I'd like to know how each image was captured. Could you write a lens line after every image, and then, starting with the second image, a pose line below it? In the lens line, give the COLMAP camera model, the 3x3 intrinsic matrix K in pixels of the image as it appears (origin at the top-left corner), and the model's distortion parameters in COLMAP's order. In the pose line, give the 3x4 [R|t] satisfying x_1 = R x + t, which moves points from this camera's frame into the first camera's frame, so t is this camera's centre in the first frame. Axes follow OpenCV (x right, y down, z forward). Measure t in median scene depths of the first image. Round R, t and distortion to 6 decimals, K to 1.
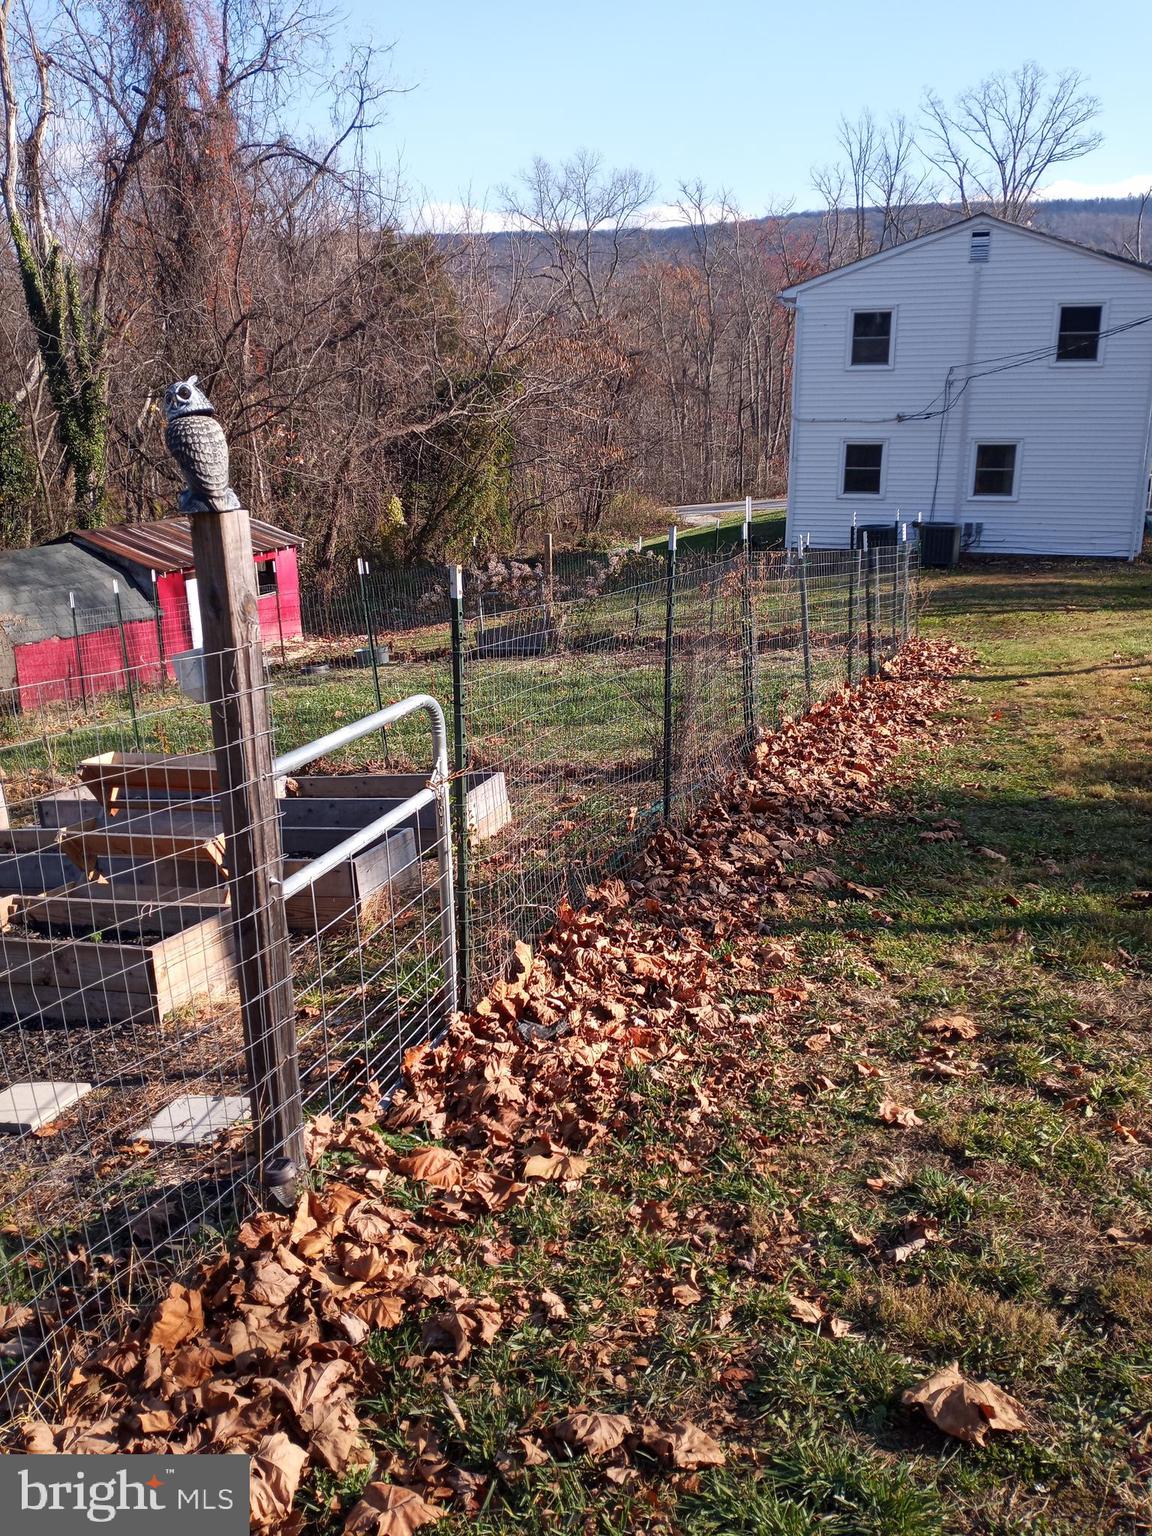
lens RADIAL K [[1204.4, 0, 561.6], [0, 1204.4, 772.9], [0, 0, 1]] dist [0.039891, -0.093842]
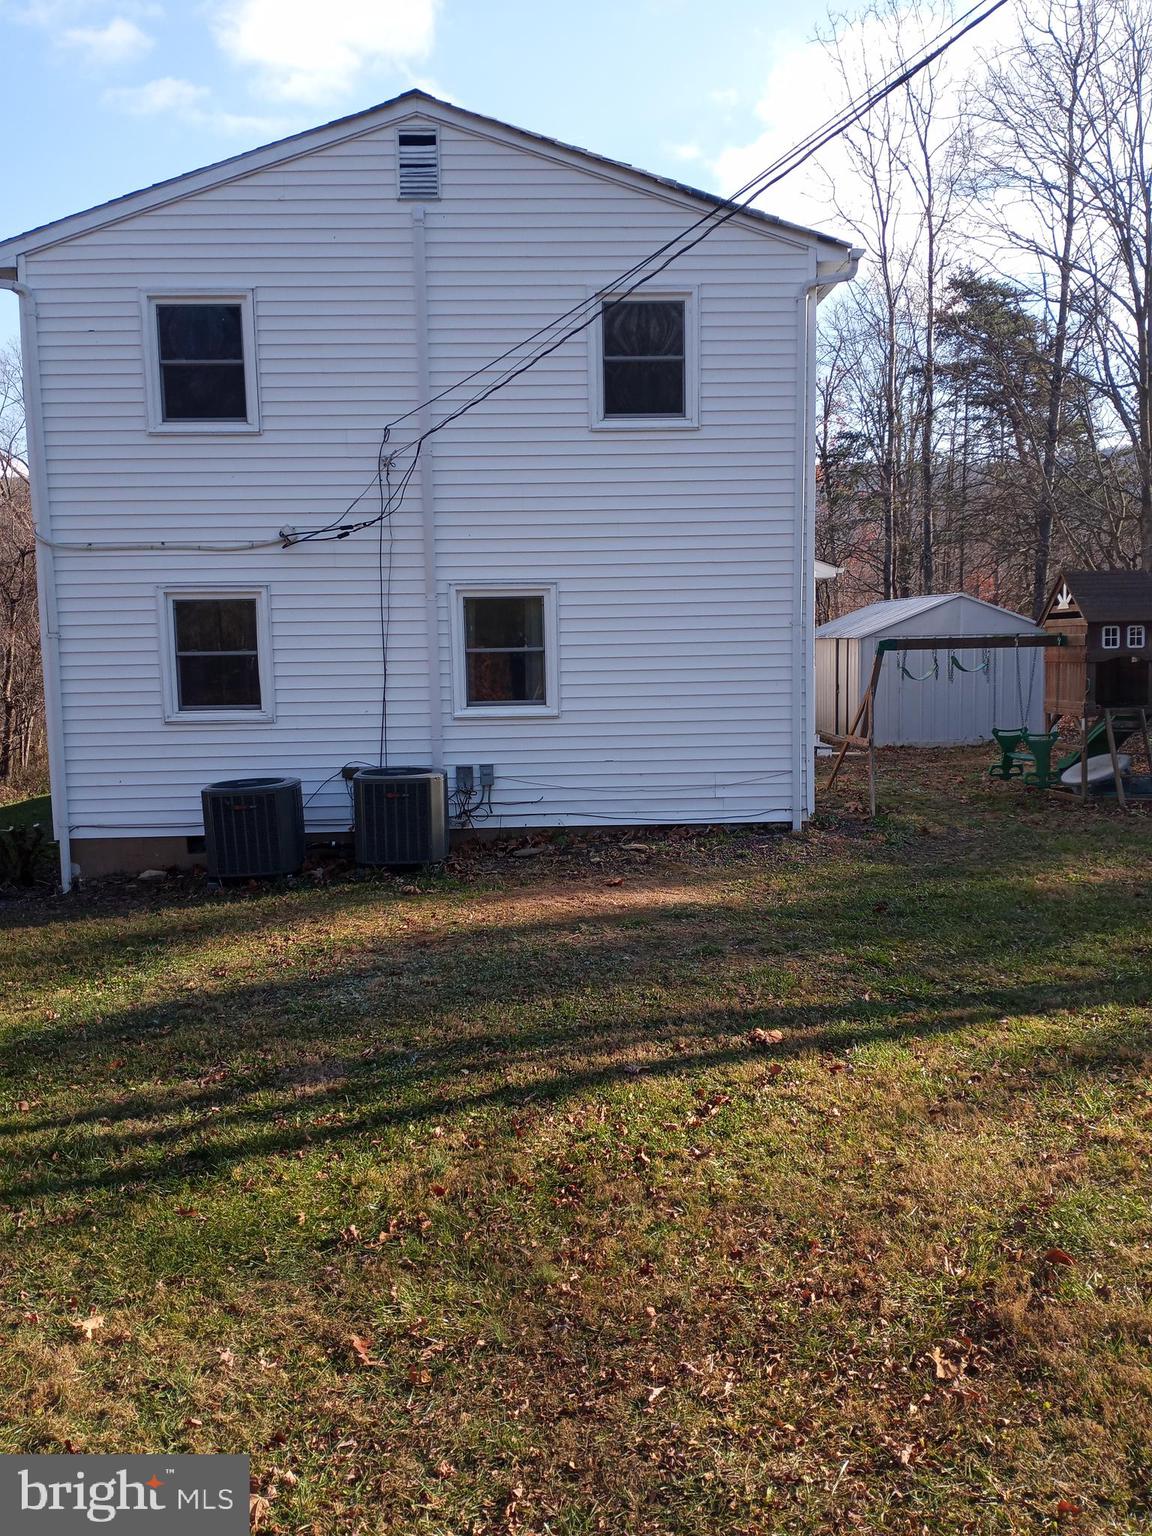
lens RADIAL K [[1204.4, 0, 578.0], [0, 1204.4, 768.9], [0, 0, 1]] dist [0.039891, -0.093842]
pose [[0.929900, -0.051612, 0.364174, 0.218029], [0.115968, 0.980747, -0.157123, -0.133339], [-0.349053, 0.188341, 0.917981, 0.587201]]
